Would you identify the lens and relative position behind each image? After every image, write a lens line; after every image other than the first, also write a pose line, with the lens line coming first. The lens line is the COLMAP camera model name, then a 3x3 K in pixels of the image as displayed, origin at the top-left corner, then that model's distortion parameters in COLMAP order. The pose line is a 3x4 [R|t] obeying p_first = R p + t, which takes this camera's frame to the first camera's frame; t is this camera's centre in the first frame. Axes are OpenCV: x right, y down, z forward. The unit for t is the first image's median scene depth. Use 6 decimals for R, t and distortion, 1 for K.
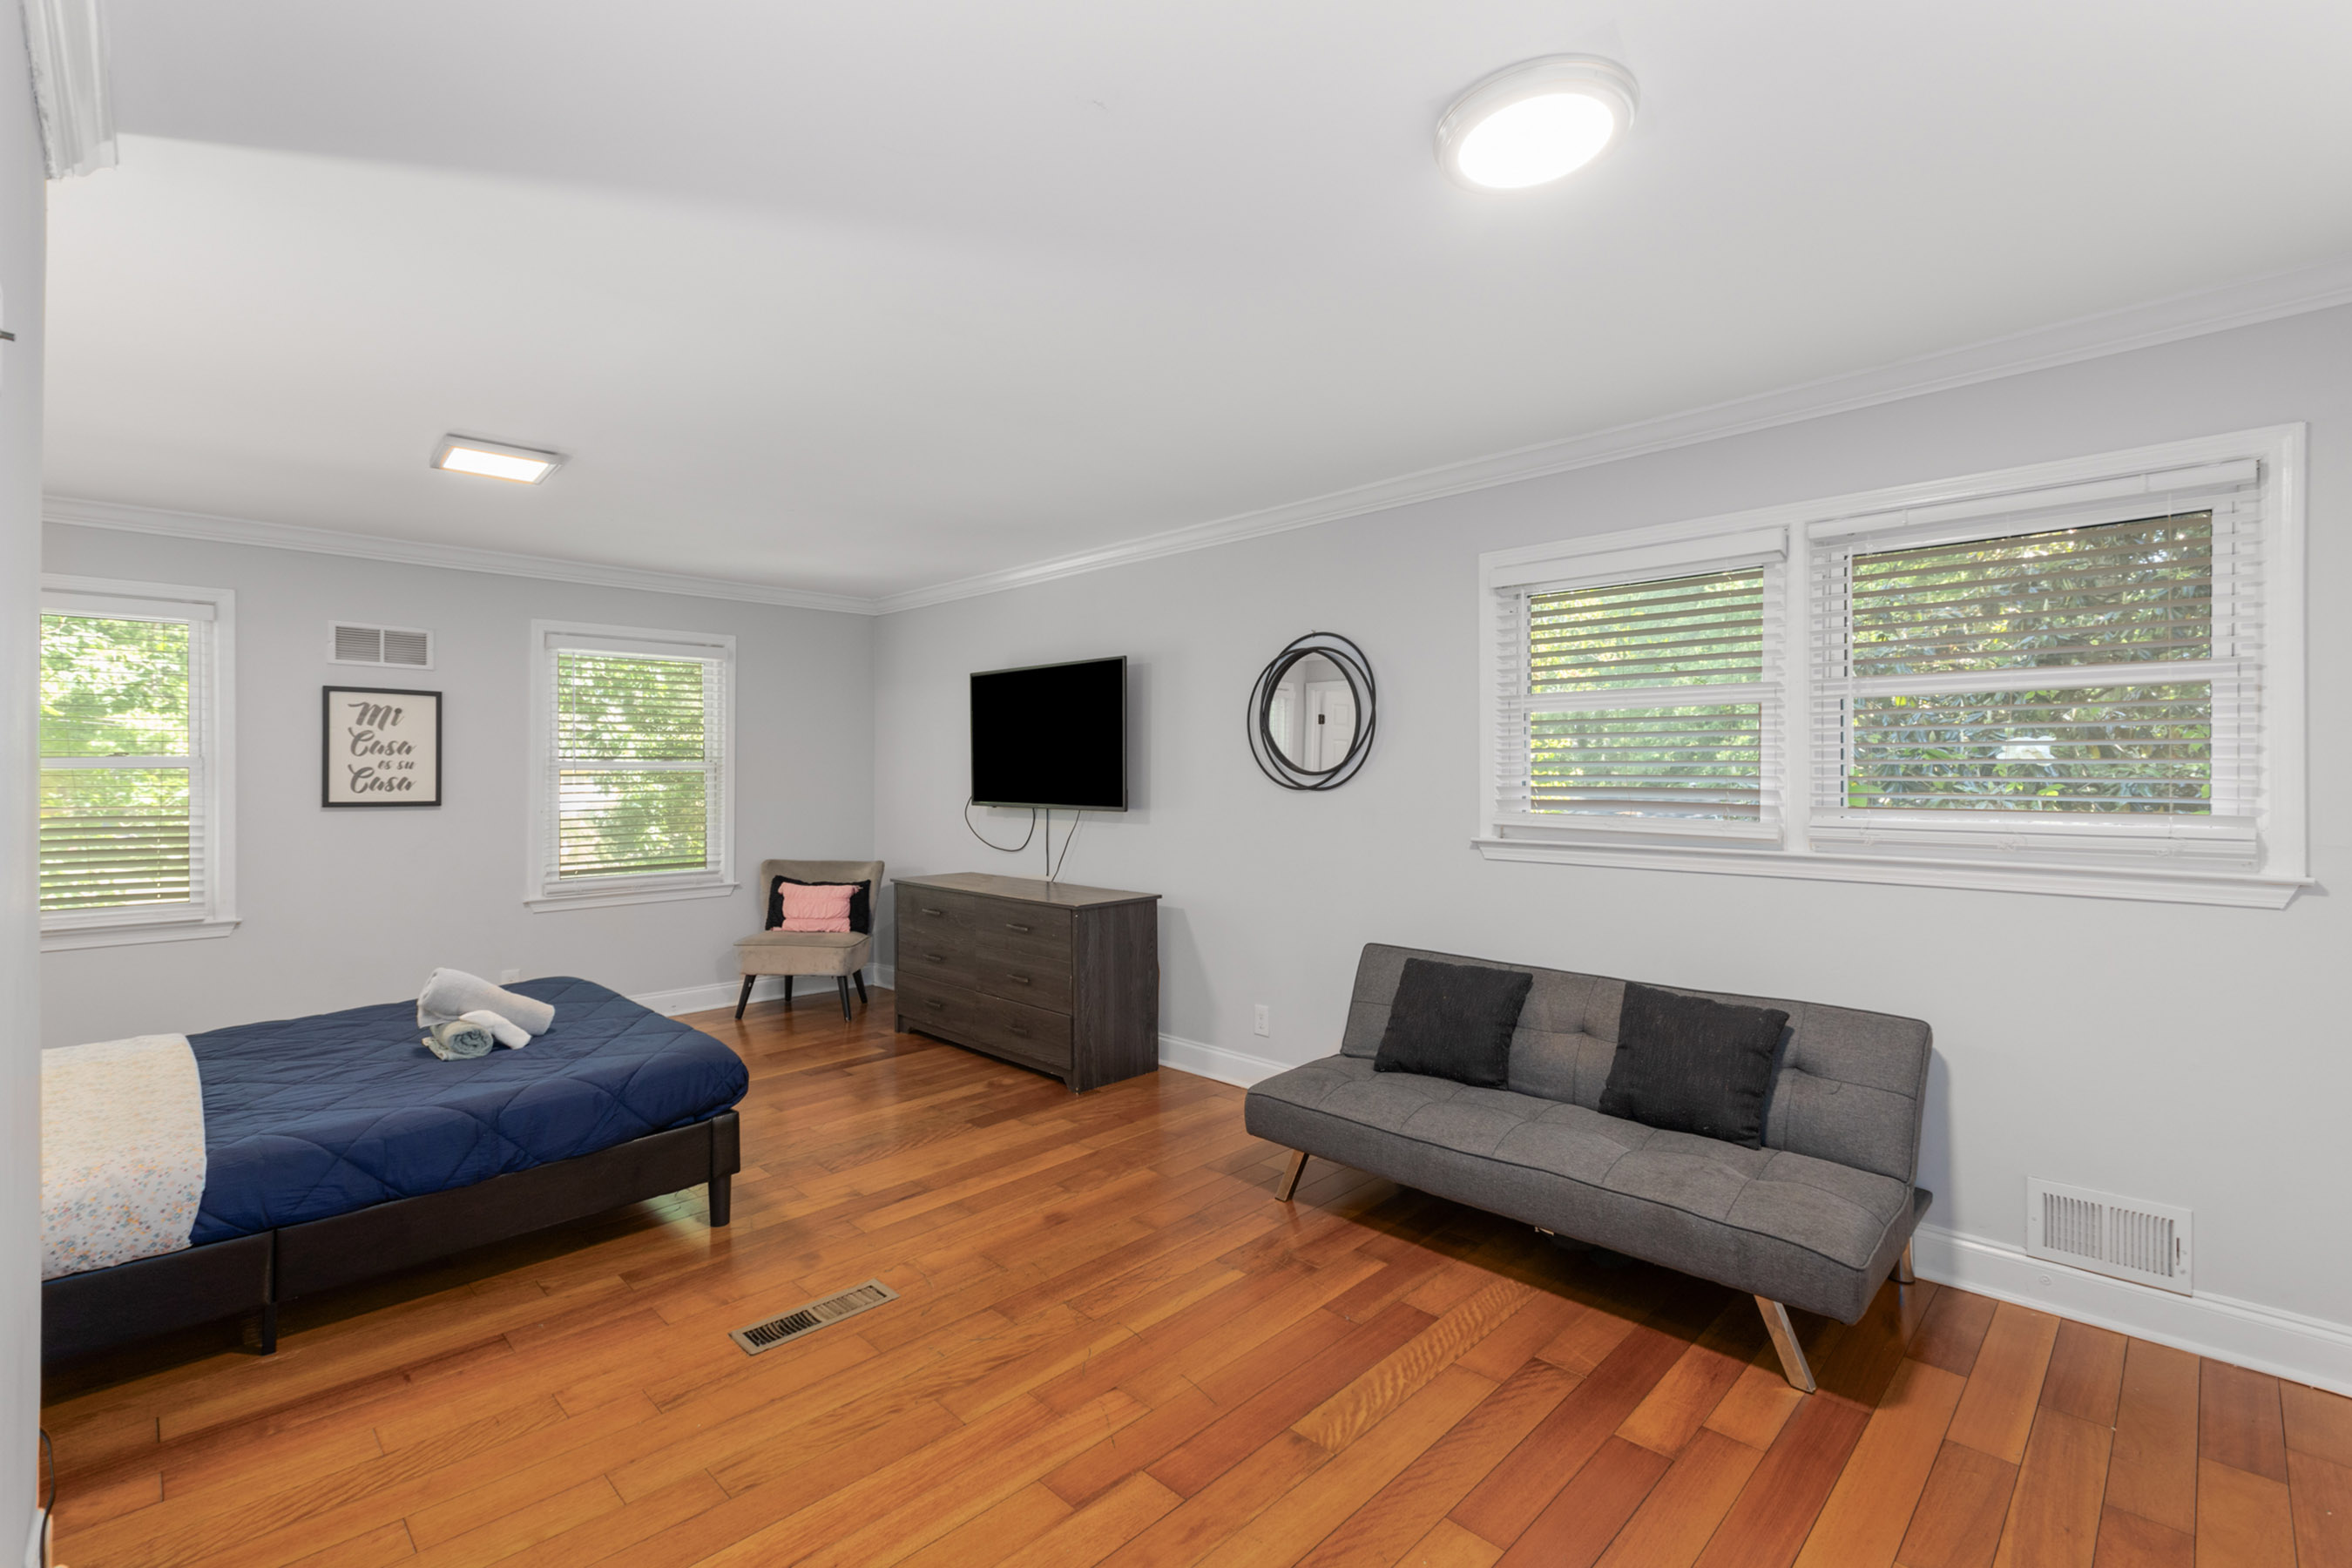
lens RADIAL K [[1051.3, 0, 1167.8], [0, 1051.3, 766.6], [0, 0, 1]] dist [-0.001180, -0.000113]
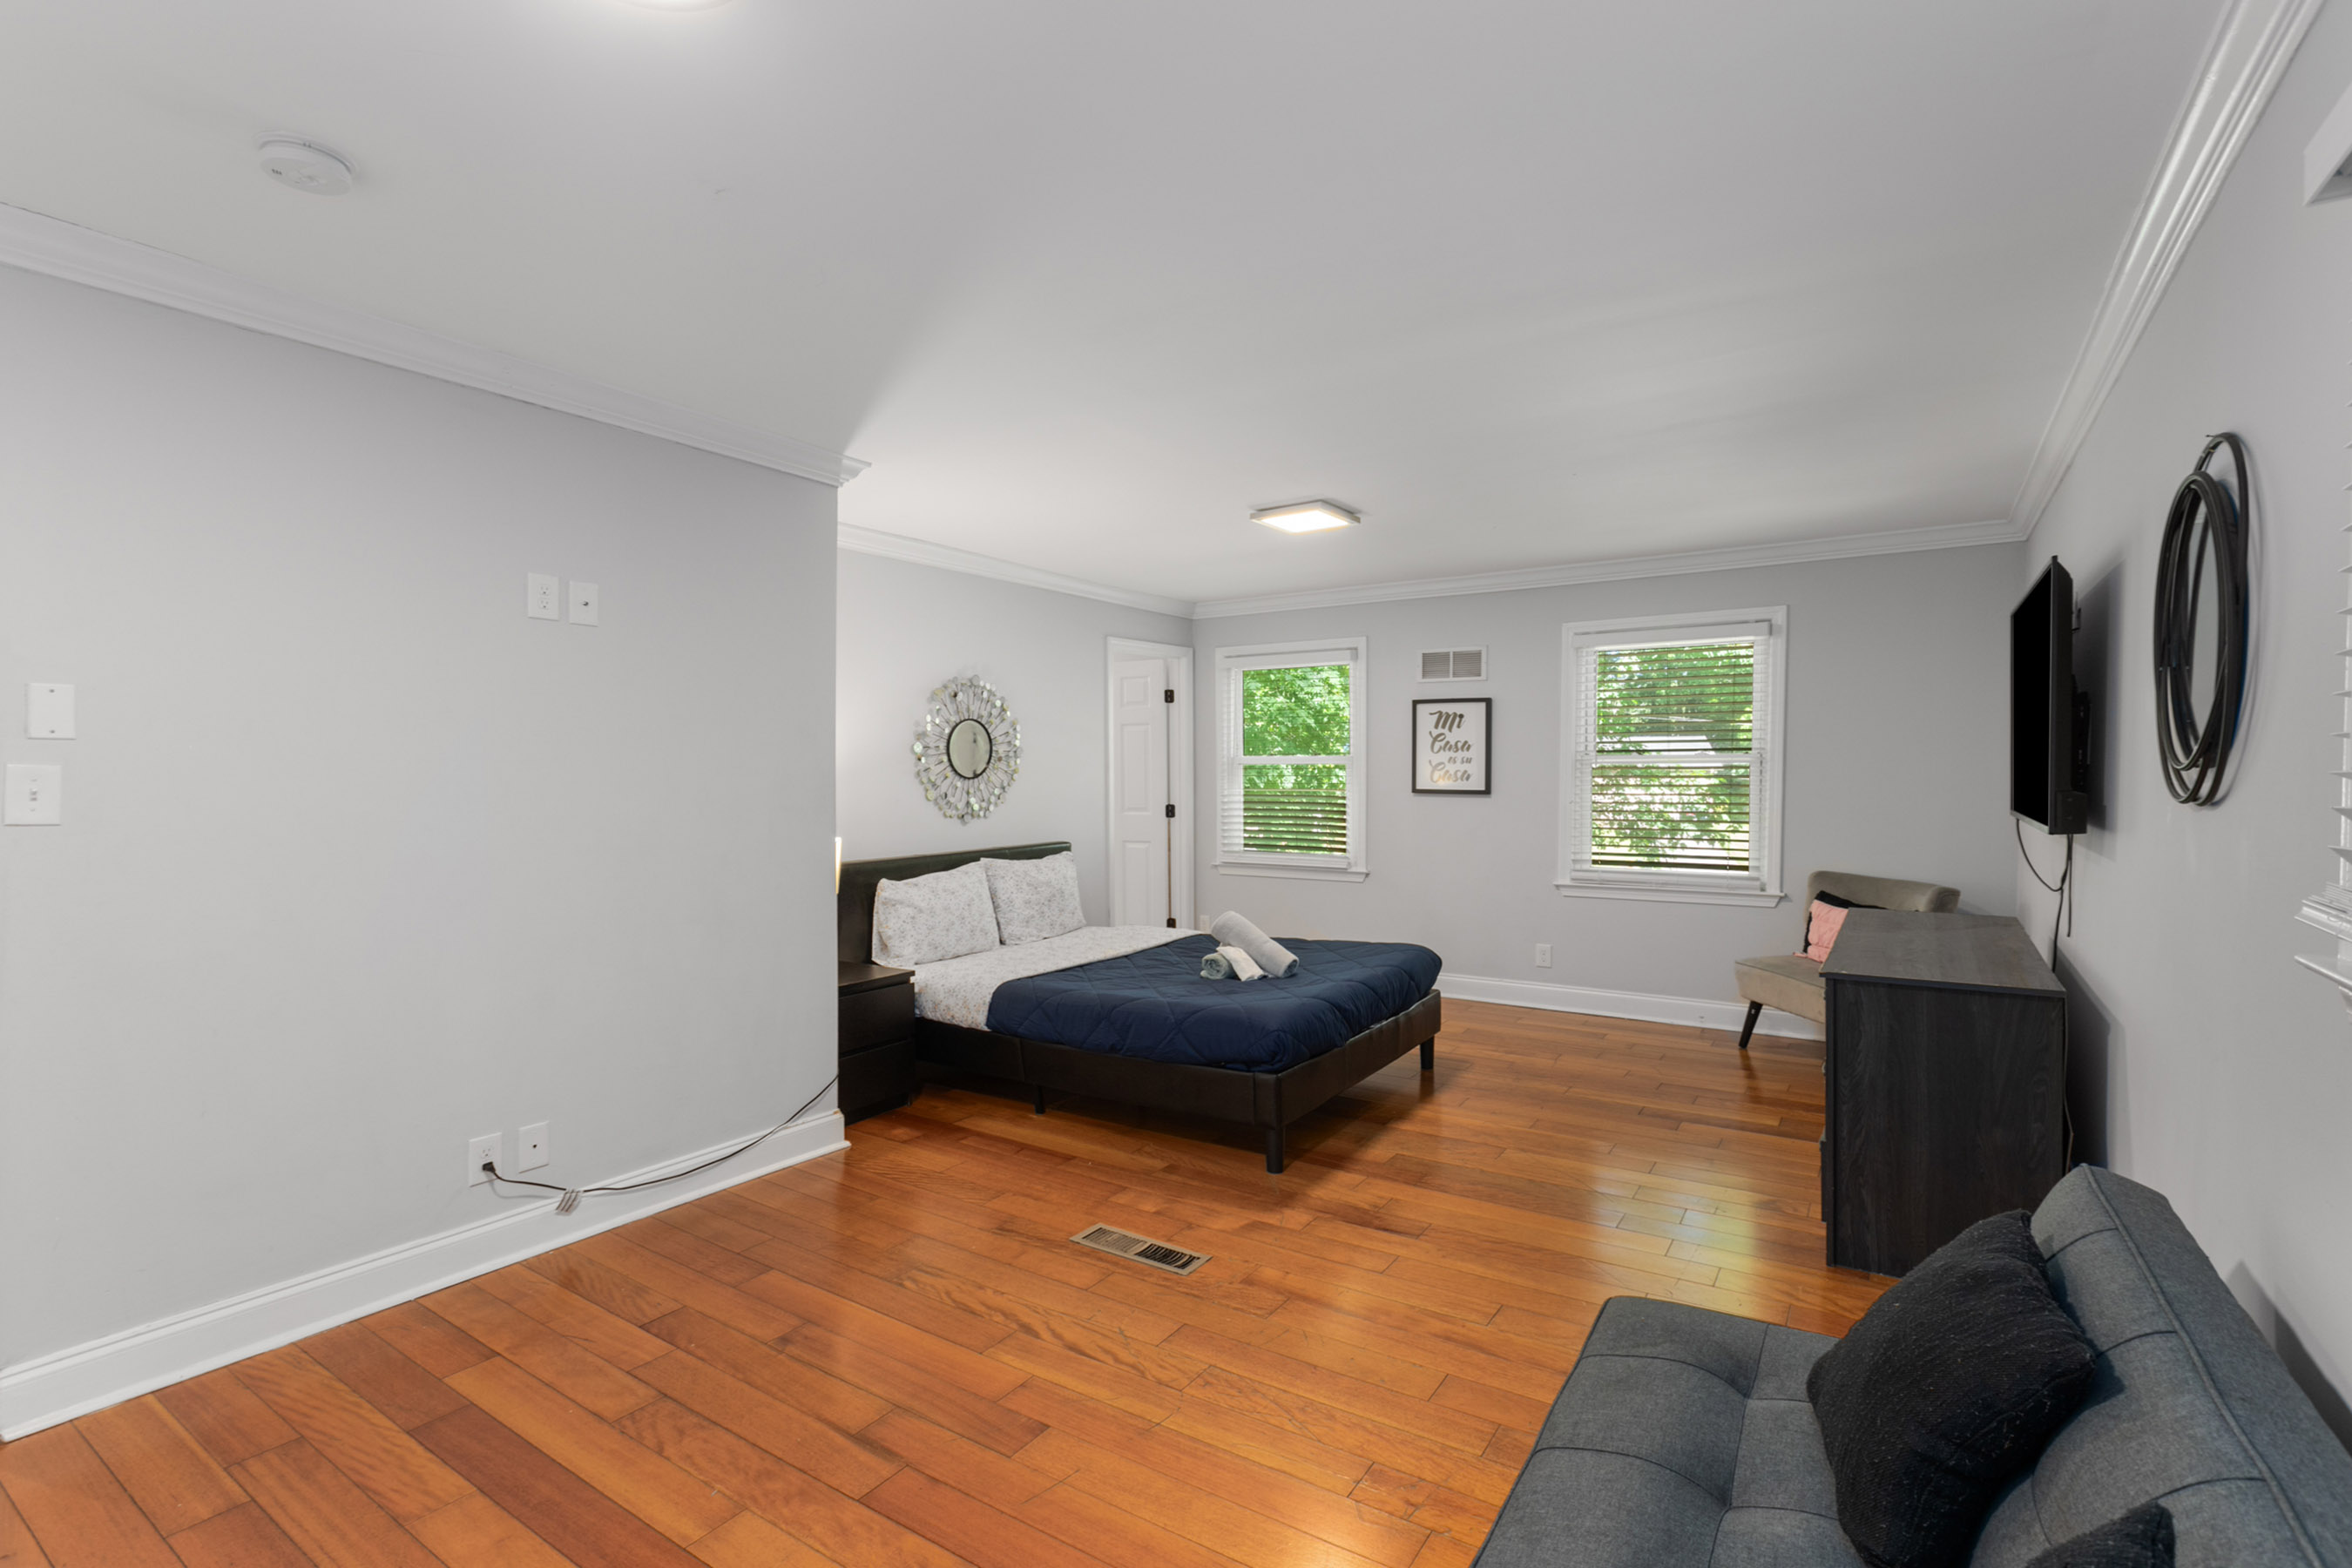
lens RADIAL K [[1051.3, 0, 1189.8], [0, 1051.3, 794.4], [0, 0, 1]] dist [-0.001180, -0.000113]
pose [[0.216122, 0.027676, -0.975974, 0.410413], [0.007031, 0.999528, 0.029901, -0.000547], [0.976341, -0.013324, 0.215826, 0.435357]]
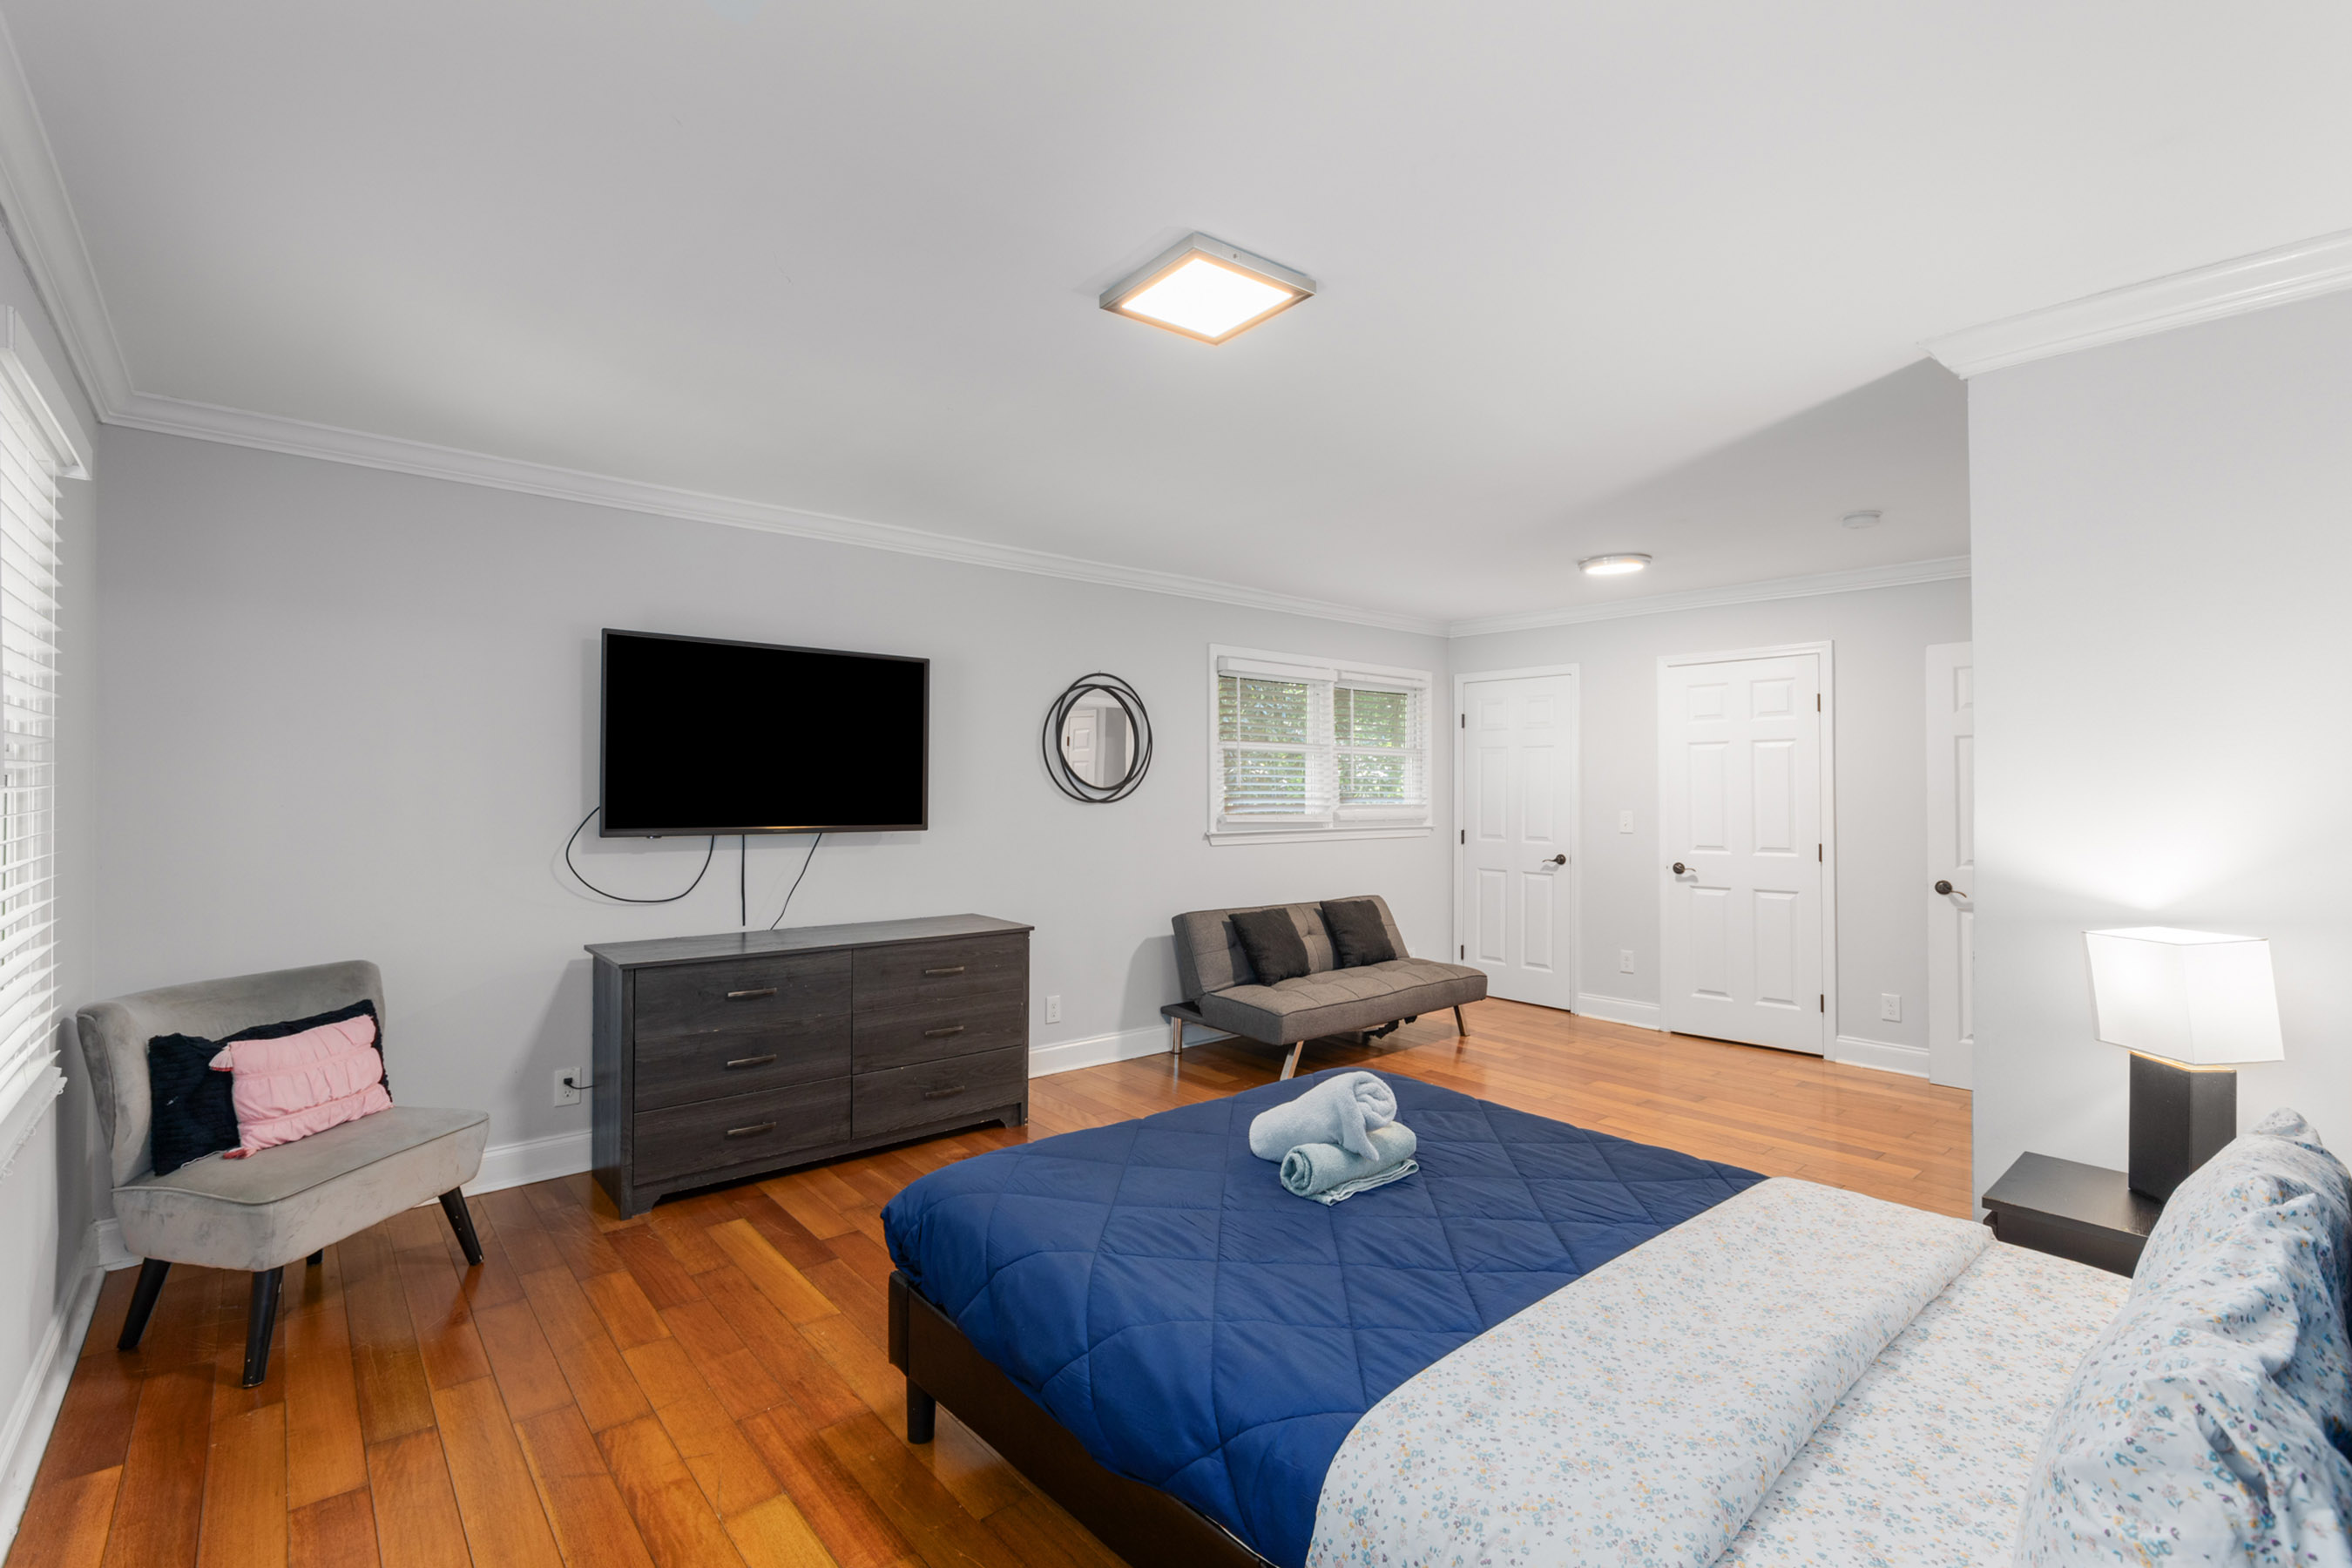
lens RADIAL K [[1051.3, 0, 1160.4], [0, 1051.3, 791.2], [0, 0, 1]] dist [-0.001180, -0.000113]
pose [[0.076551, 0.007952, 0.997034, -0.941443], [0.000637, 0.999968, -0.008025, 0.016907], [-0.997065, 0.001249, 0.076544, 0.740181]]
